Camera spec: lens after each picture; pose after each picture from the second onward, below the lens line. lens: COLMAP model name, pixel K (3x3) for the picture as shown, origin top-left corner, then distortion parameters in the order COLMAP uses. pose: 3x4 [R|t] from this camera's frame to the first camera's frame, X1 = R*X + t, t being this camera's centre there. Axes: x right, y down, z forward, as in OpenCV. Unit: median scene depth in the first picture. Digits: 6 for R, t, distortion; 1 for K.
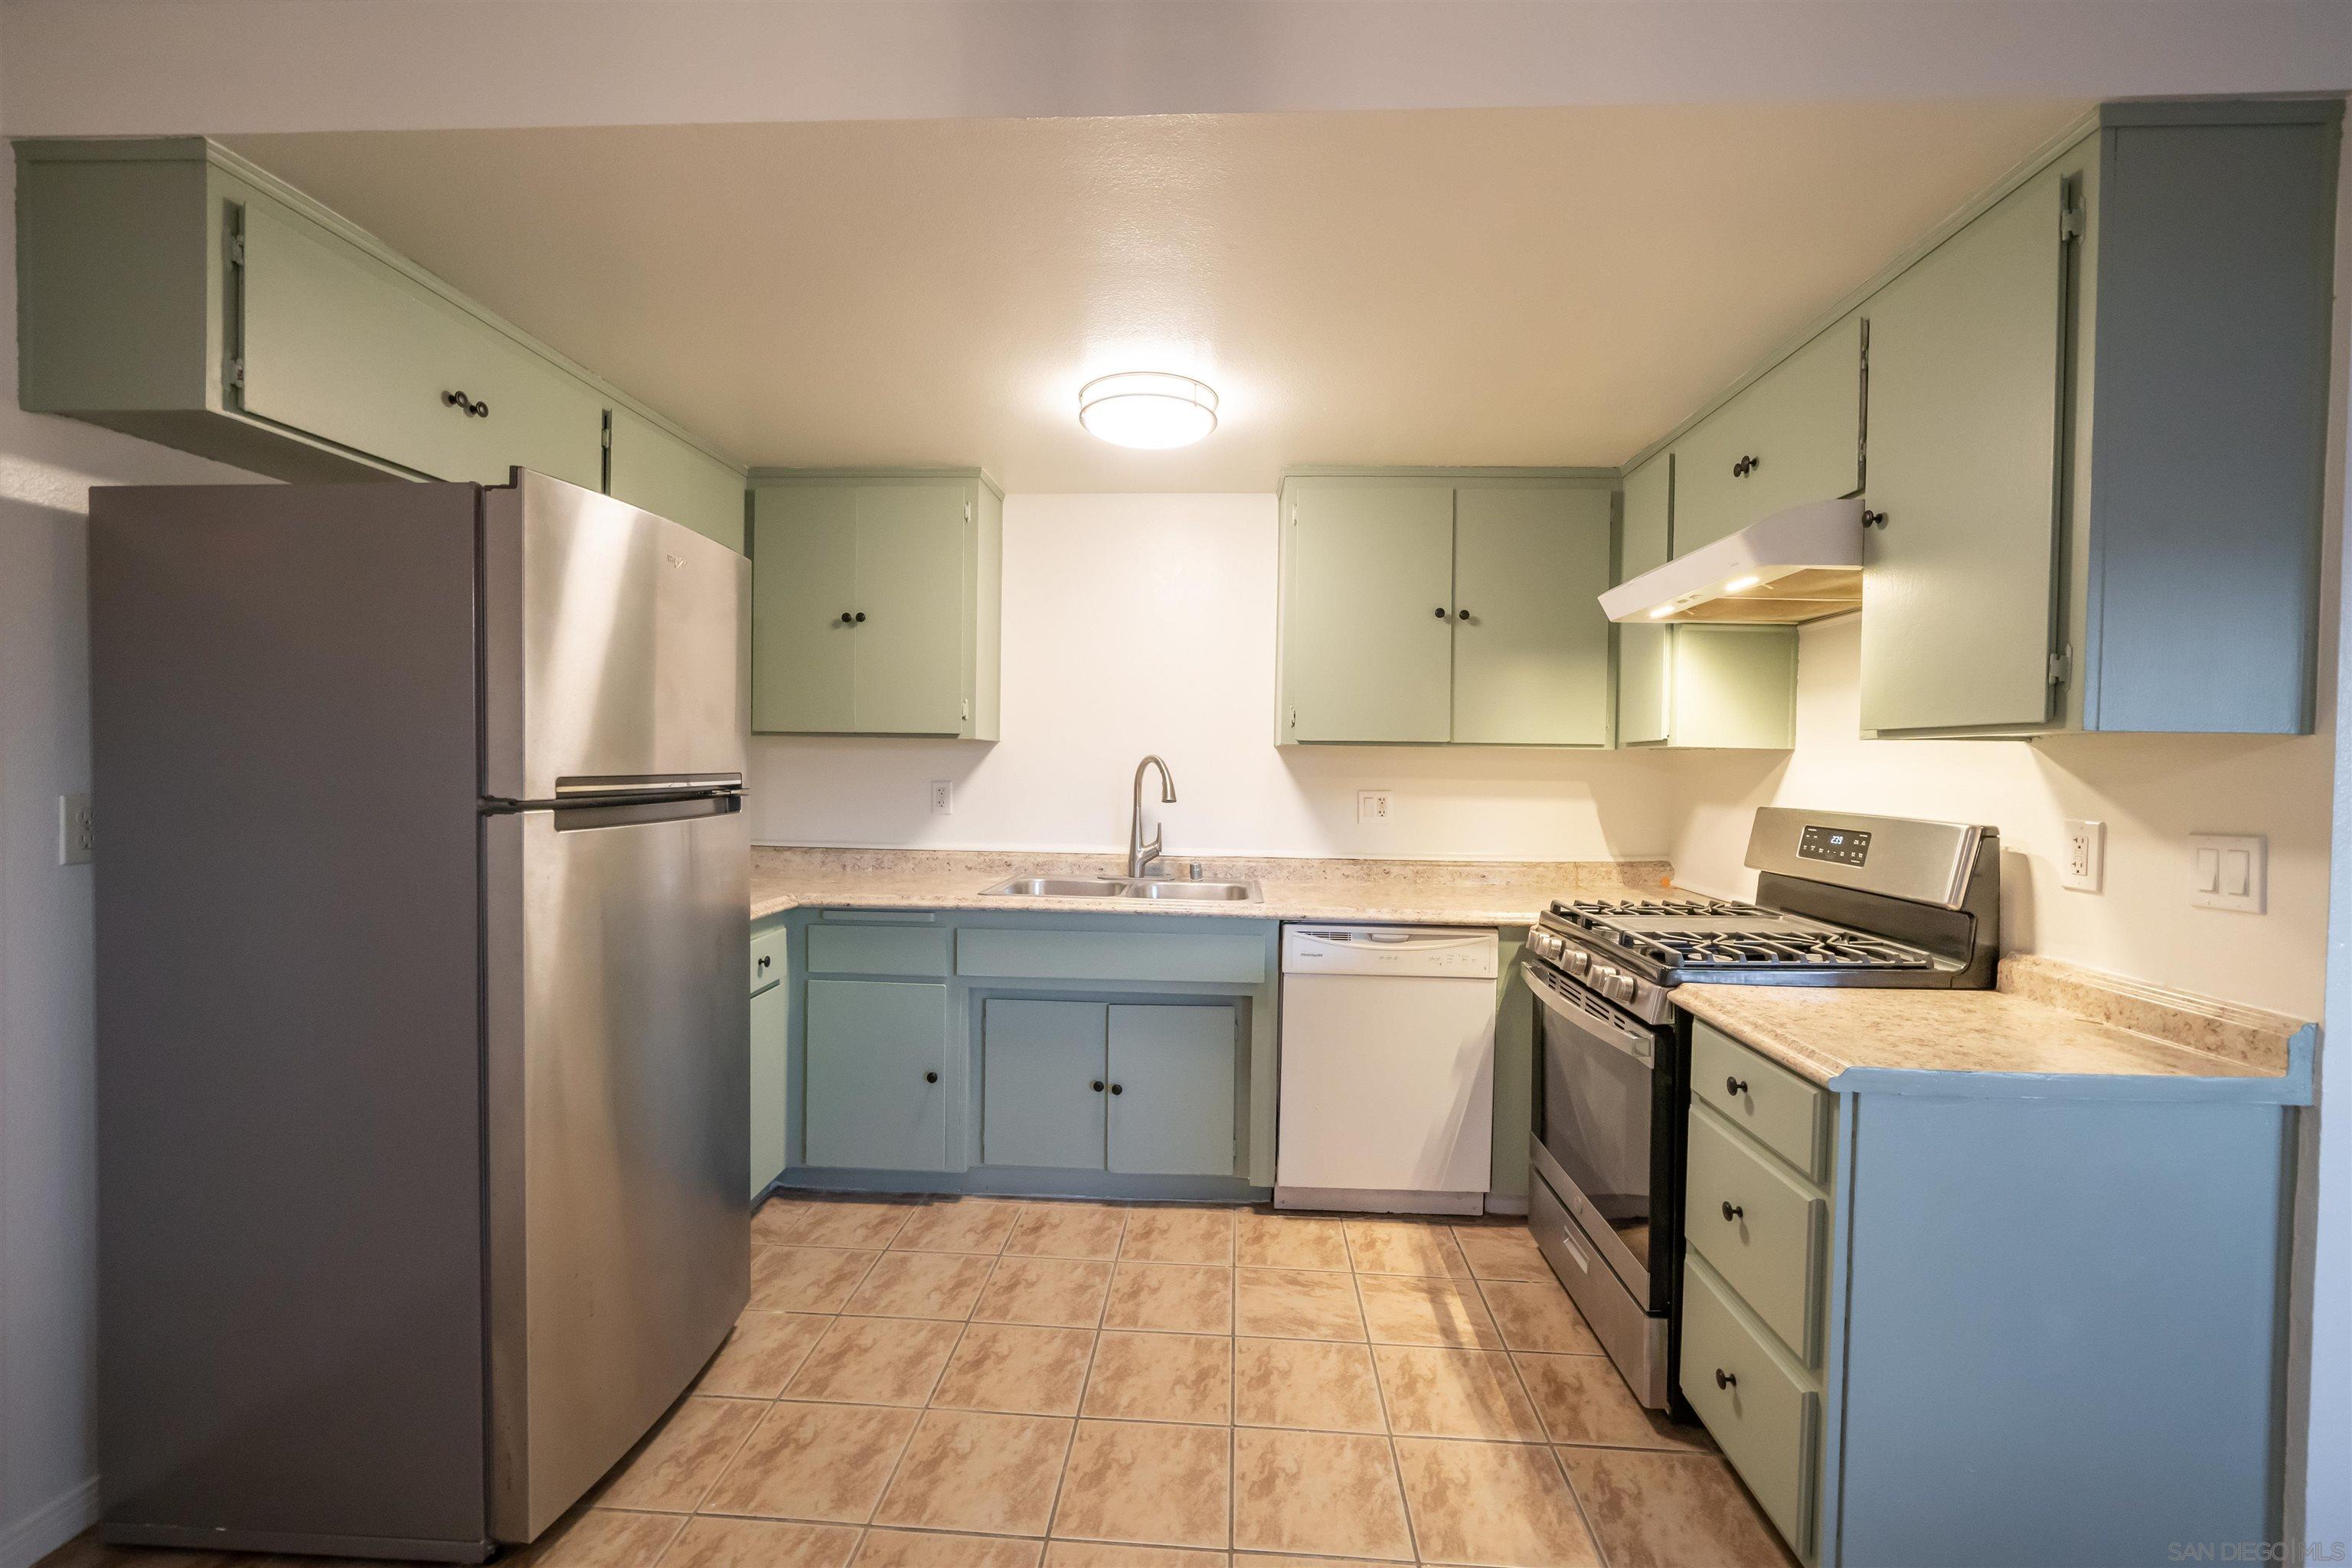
lens RADIAL K [[983.6, 0, 1176.0], [0, 983.6, 784.0], [0, 0, 1]] dist [-0.003547, -0.000656]
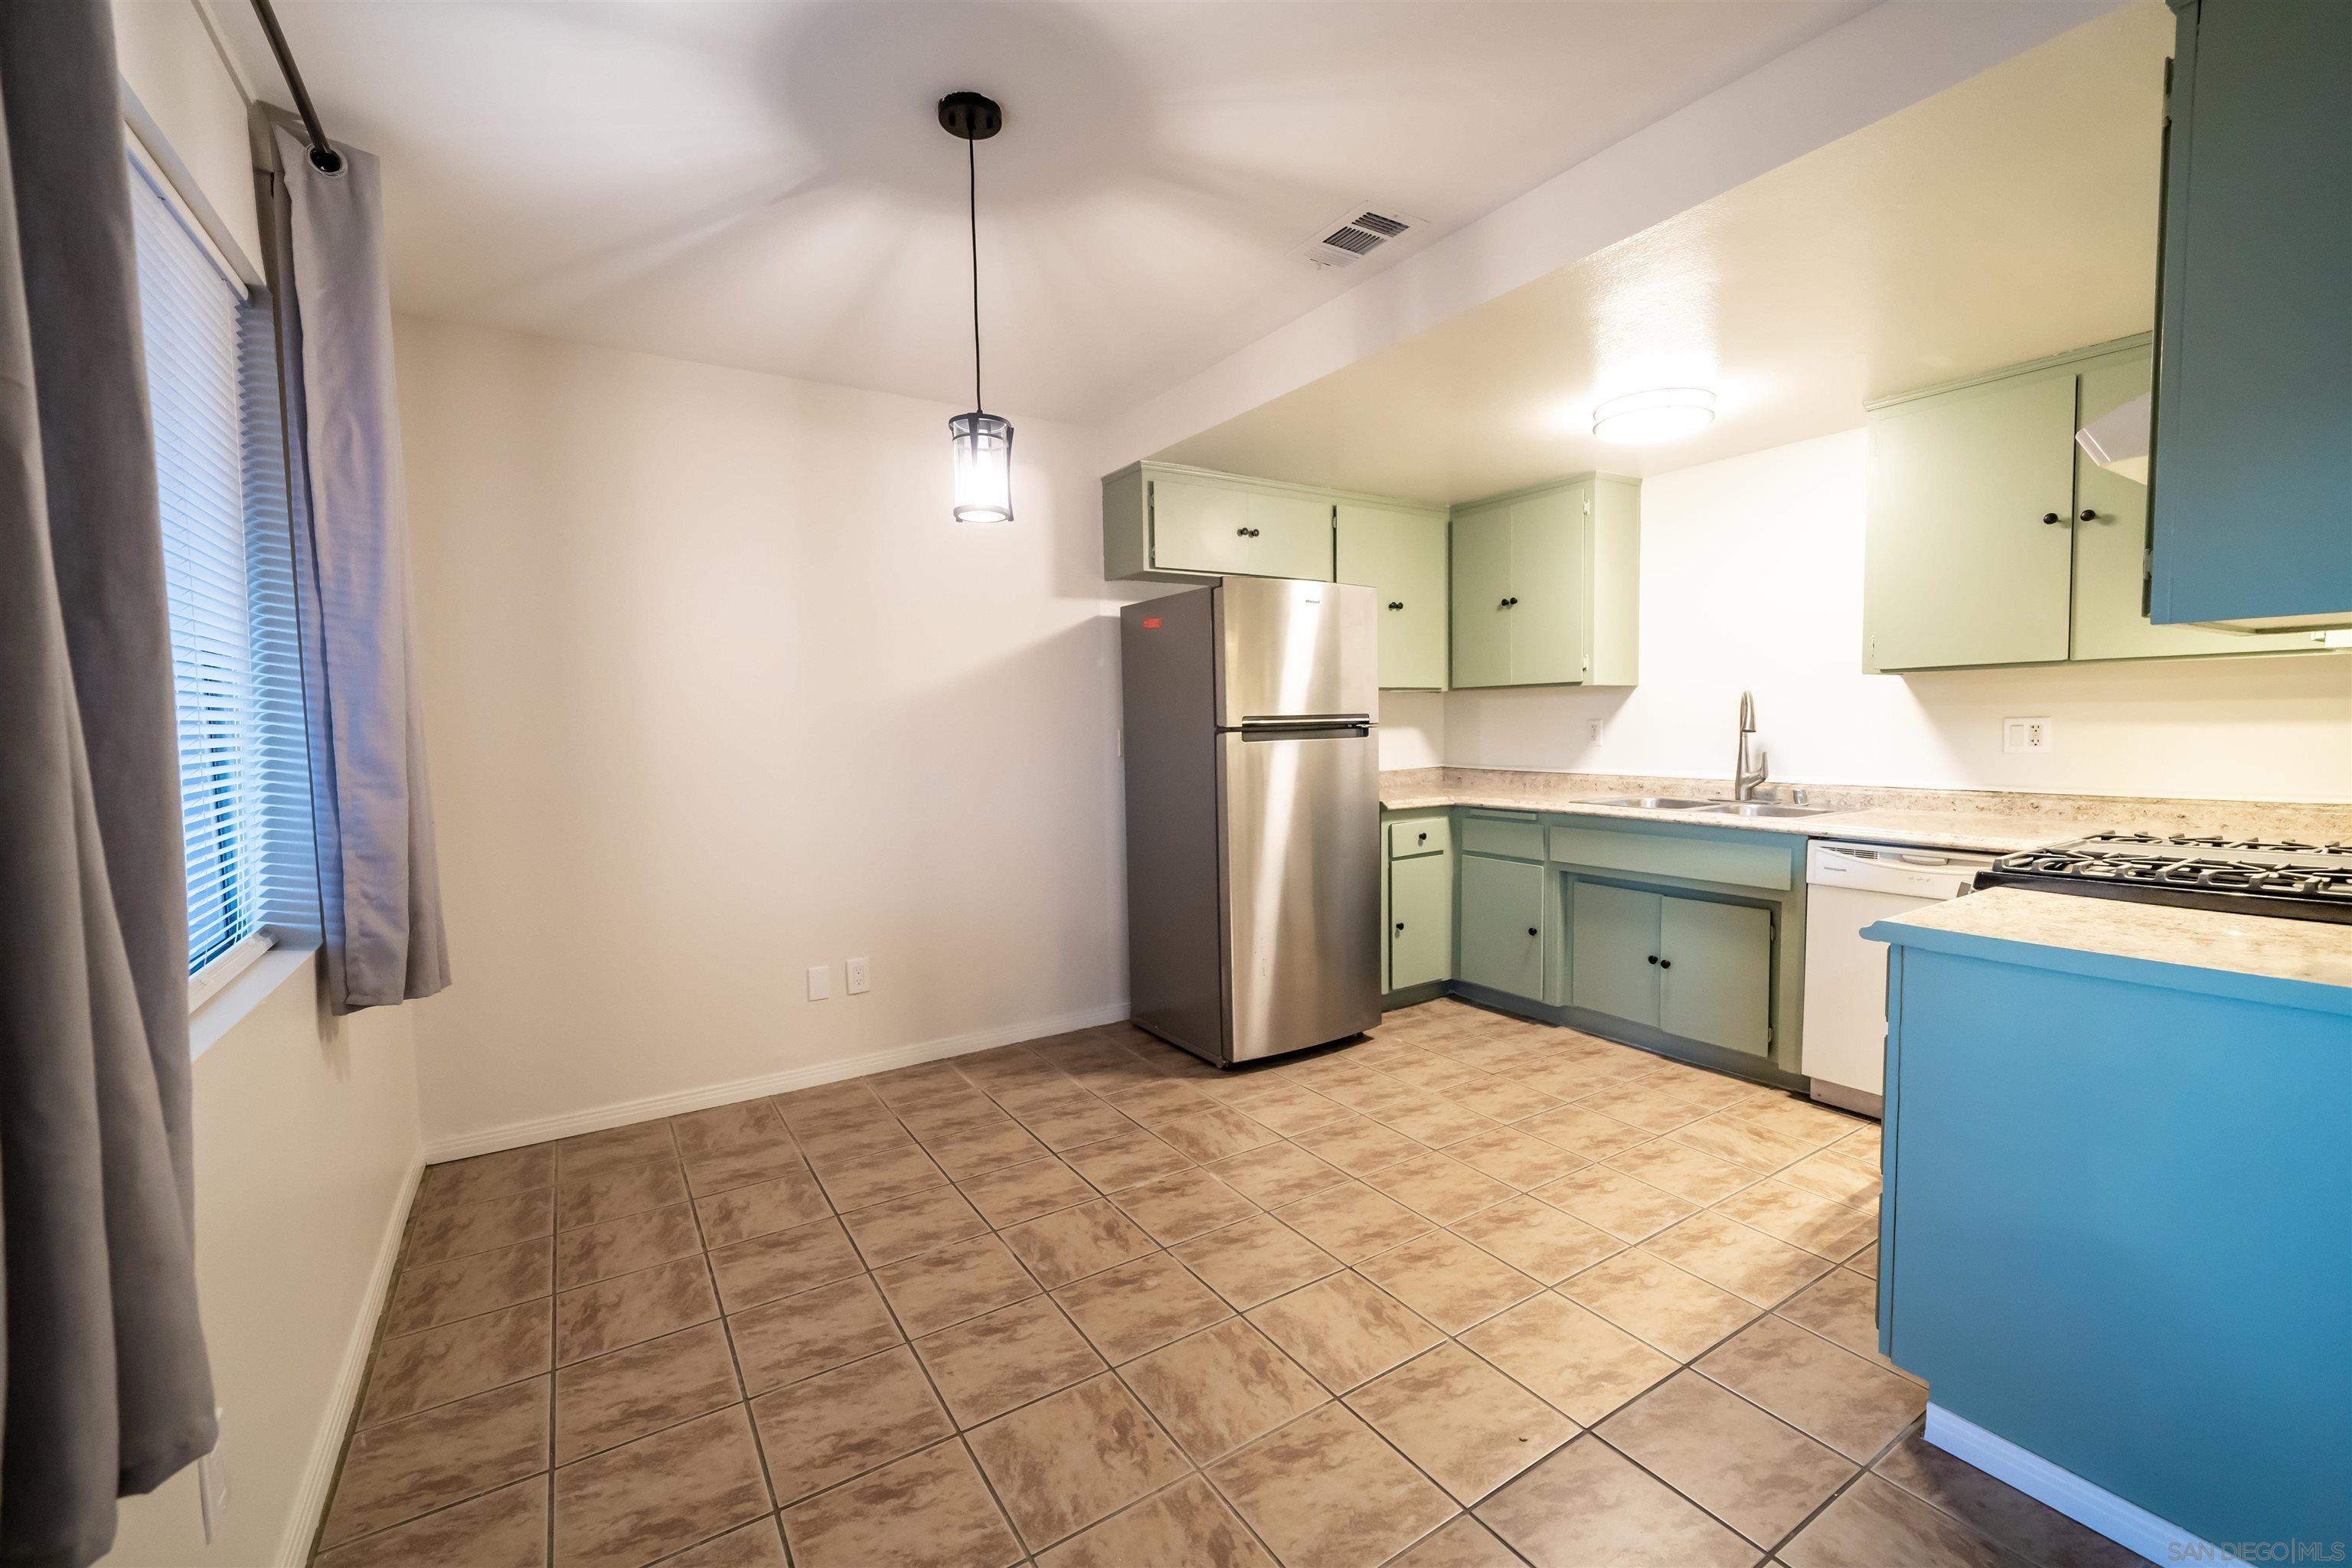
lens RADIAL K [[969.6, 0, 1176.0], [0, 969.6, 784.0], [0, 0, 1]] dist [-0.001386, -0.000124]
pose [[0.585218, 0.028017, -0.810392, 0.573306], [0.009197, 0.999109, 0.041183, 0.029651], [0.810824, -0.031554, 0.584439, -0.206324]]
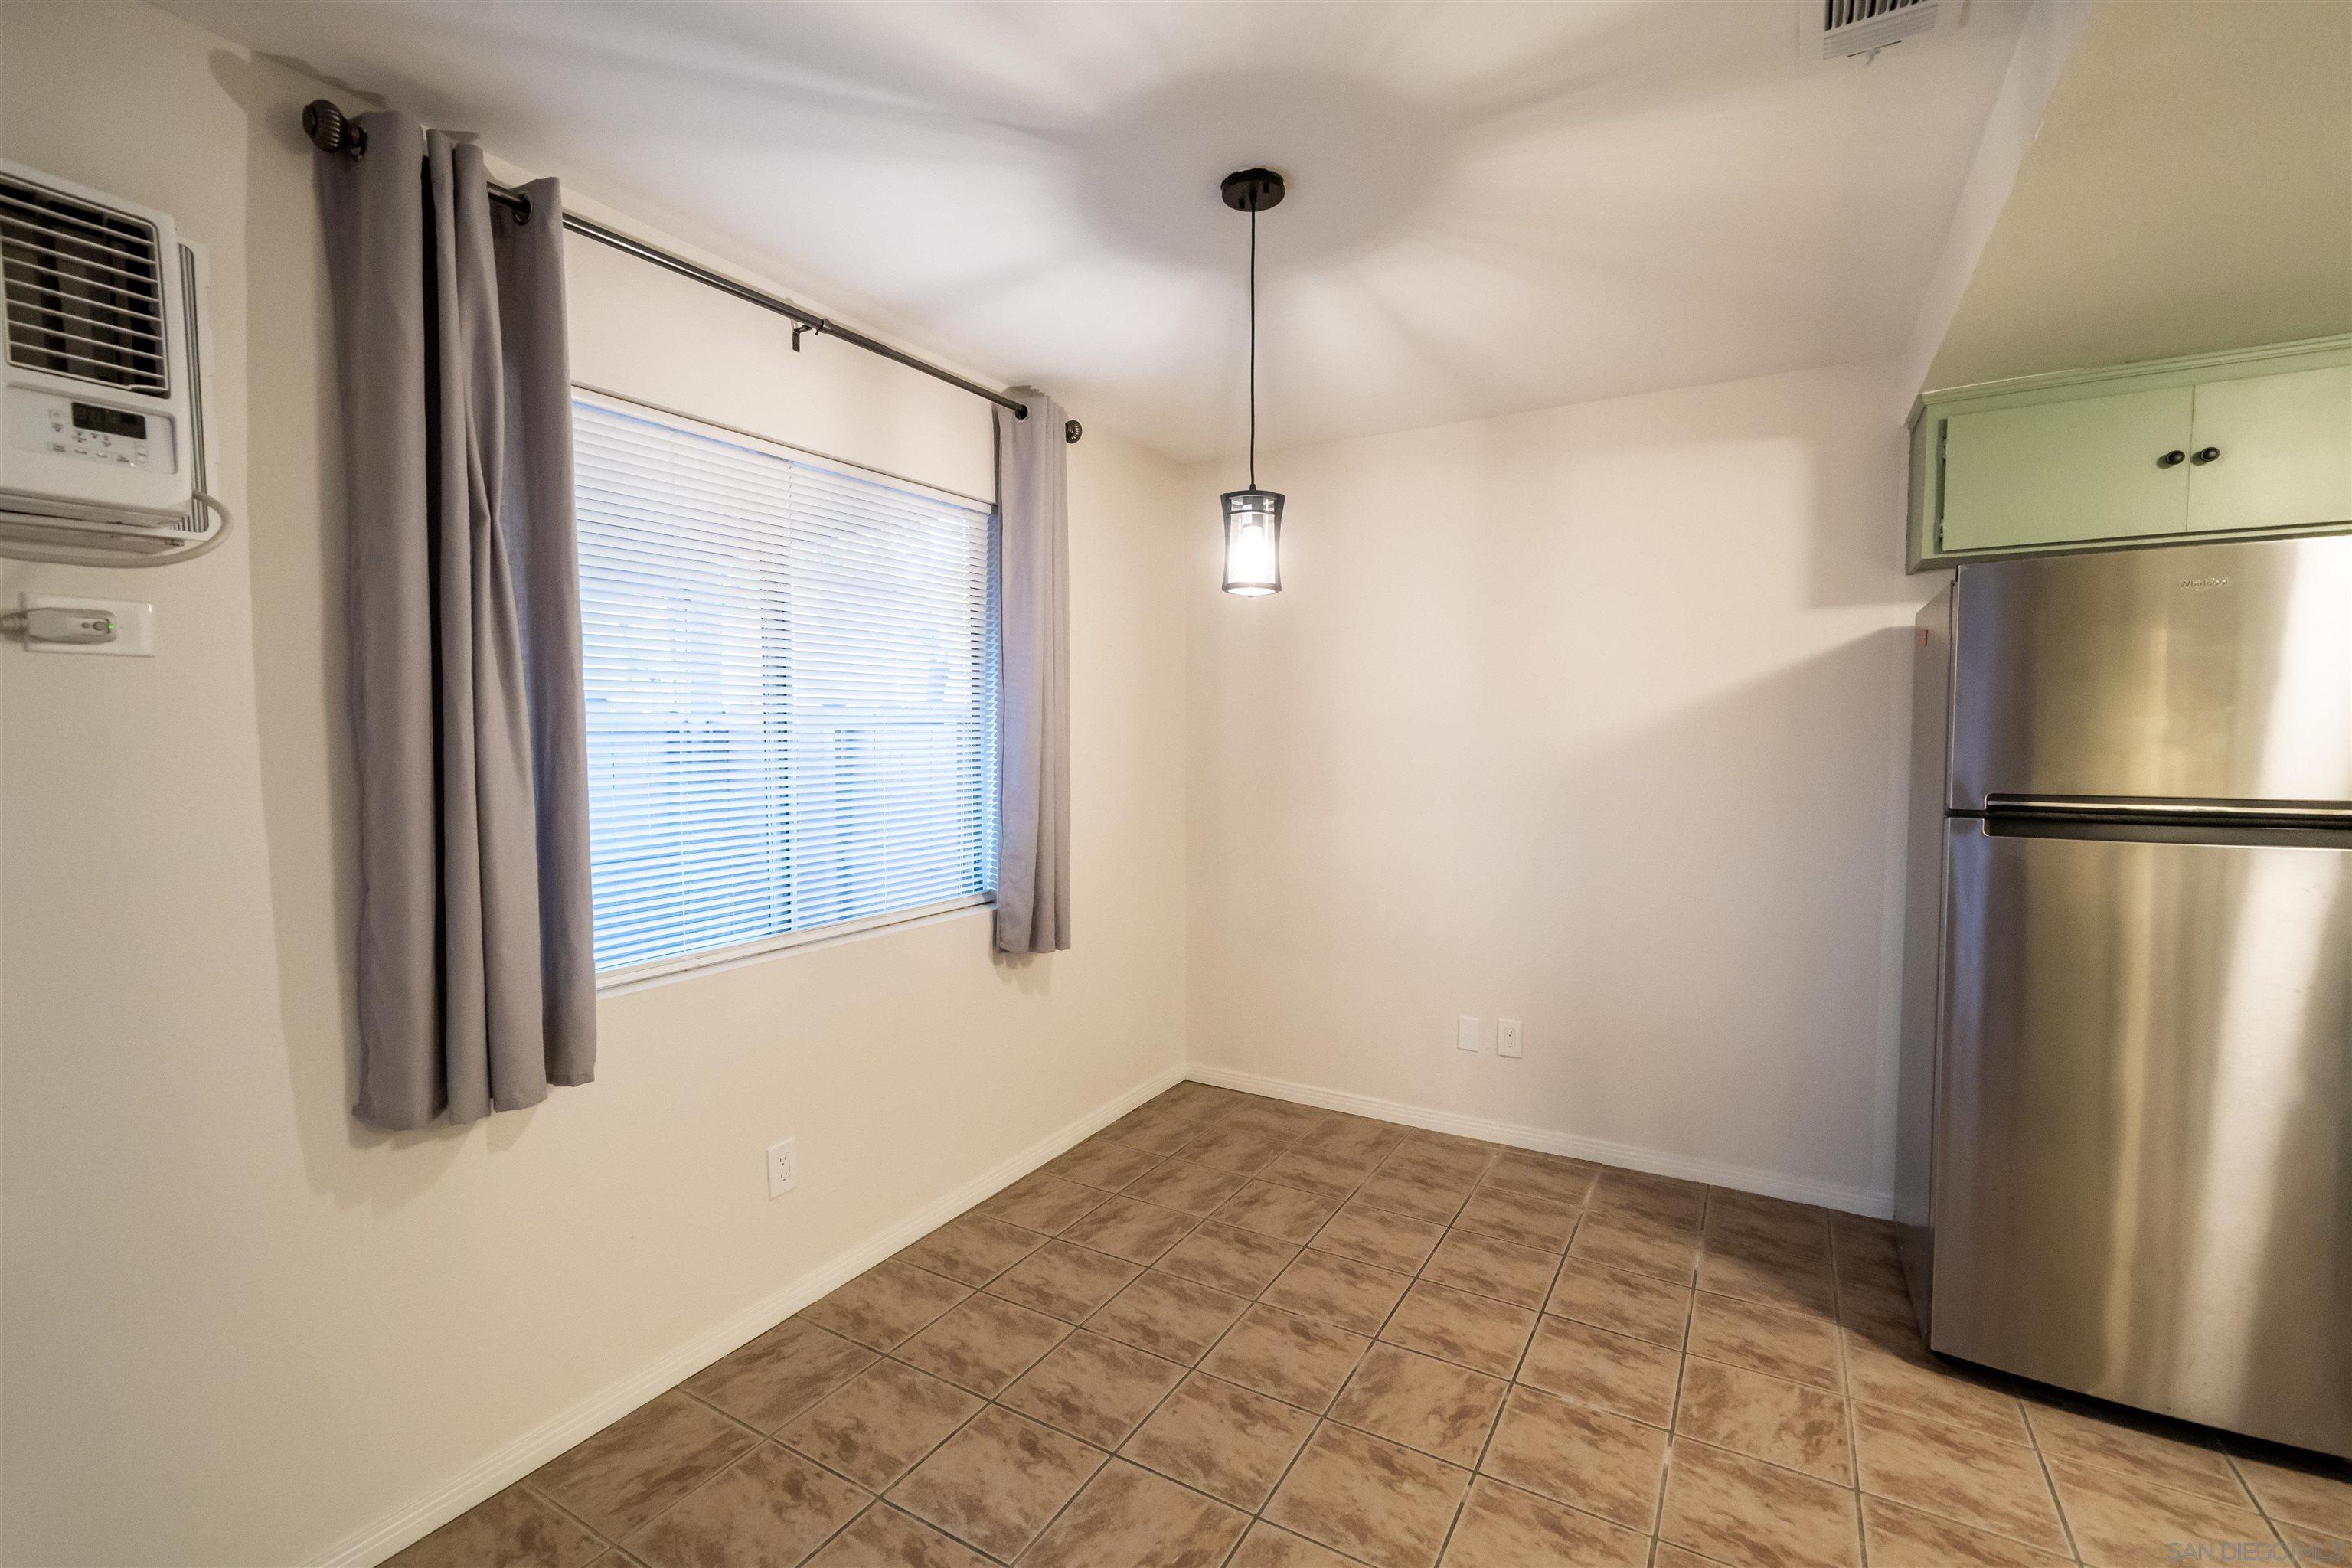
lens RADIAL K [[1012.5, 0, 1176.0], [0, 1012.5, 784.0], [0, 0, 1]] dist [0.002166, 0.000384]
pose [[-0.456854, 0.030653, -0.889013, 0.594036], [-0.025177, 0.998560, 0.047368, -0.031049], [0.889185, 0.044023, -0.455424, 0.371982]]
